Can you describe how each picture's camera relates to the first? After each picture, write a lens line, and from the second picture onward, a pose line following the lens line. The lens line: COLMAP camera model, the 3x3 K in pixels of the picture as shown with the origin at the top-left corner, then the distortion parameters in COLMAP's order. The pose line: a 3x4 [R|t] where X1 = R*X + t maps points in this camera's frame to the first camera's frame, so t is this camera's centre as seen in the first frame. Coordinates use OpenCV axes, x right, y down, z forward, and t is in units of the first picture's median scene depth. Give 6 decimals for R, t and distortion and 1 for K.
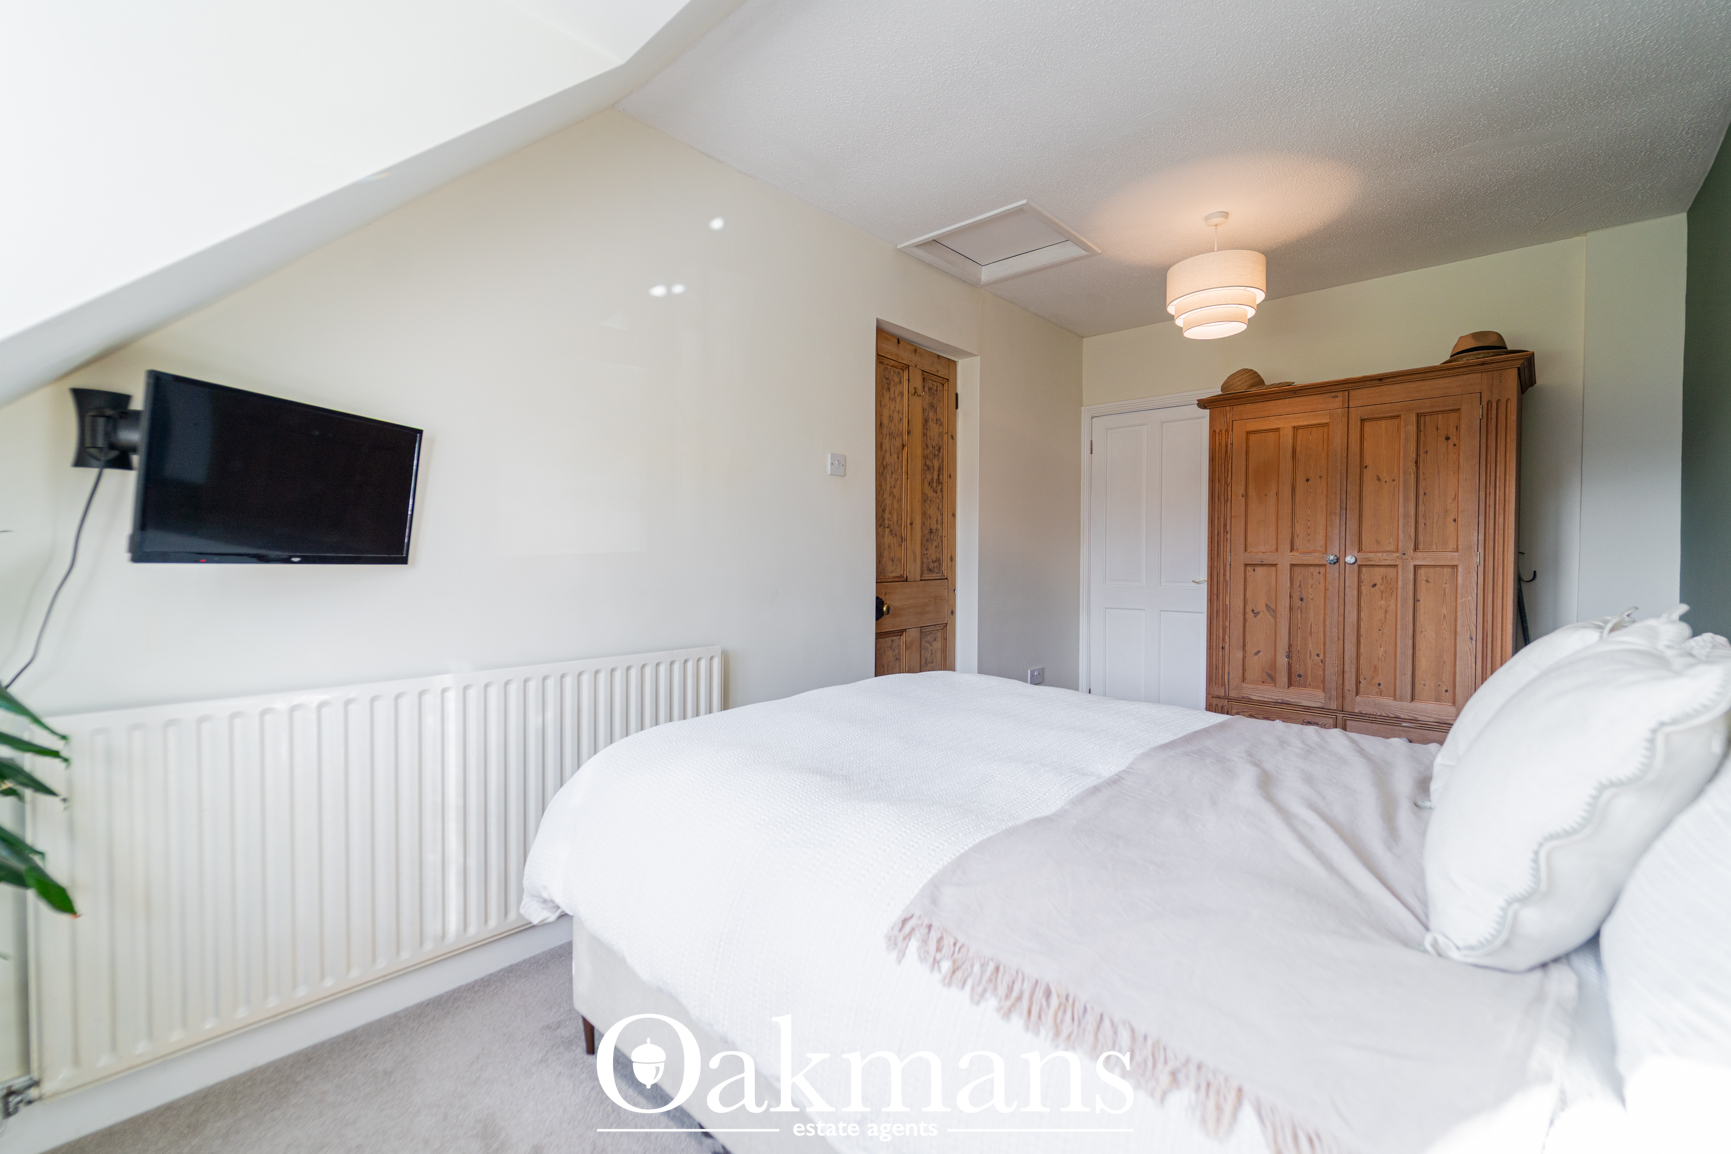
lens RADIAL K [[716.4, 0, 875.7], [0, 716.4, 572.7], [0, 0, 1]] dist [0.001534, -0.000312]
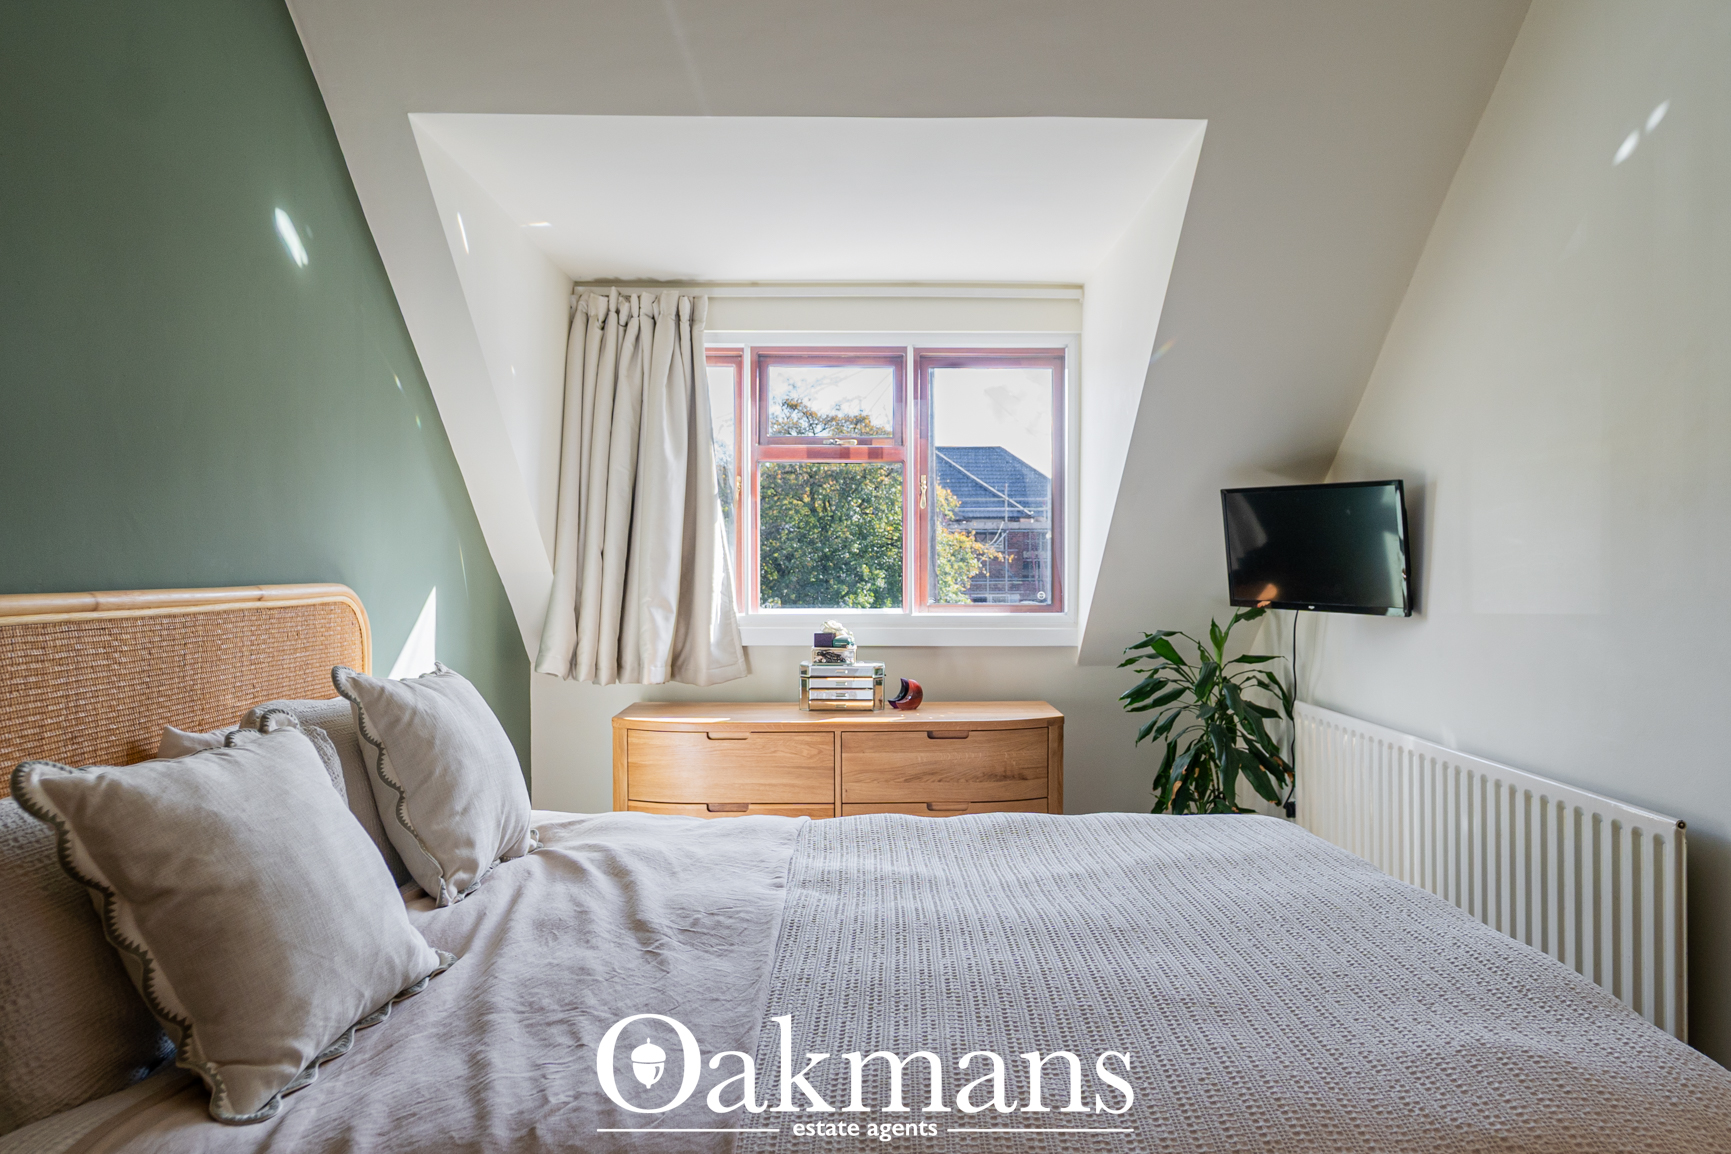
lens RADIAL K [[1142.3, 0, 875.5], [0, 1142.3, 572.4], [0, 0, 1]] dist [0.004985, -0.000762]
pose [[-0.722572, 0.002272, -0.691291, 0.467907], [-0.020481, 0.999485, 0.024693, -0.047230], [0.690992, 0.032001, -0.722154, 0.798544]]
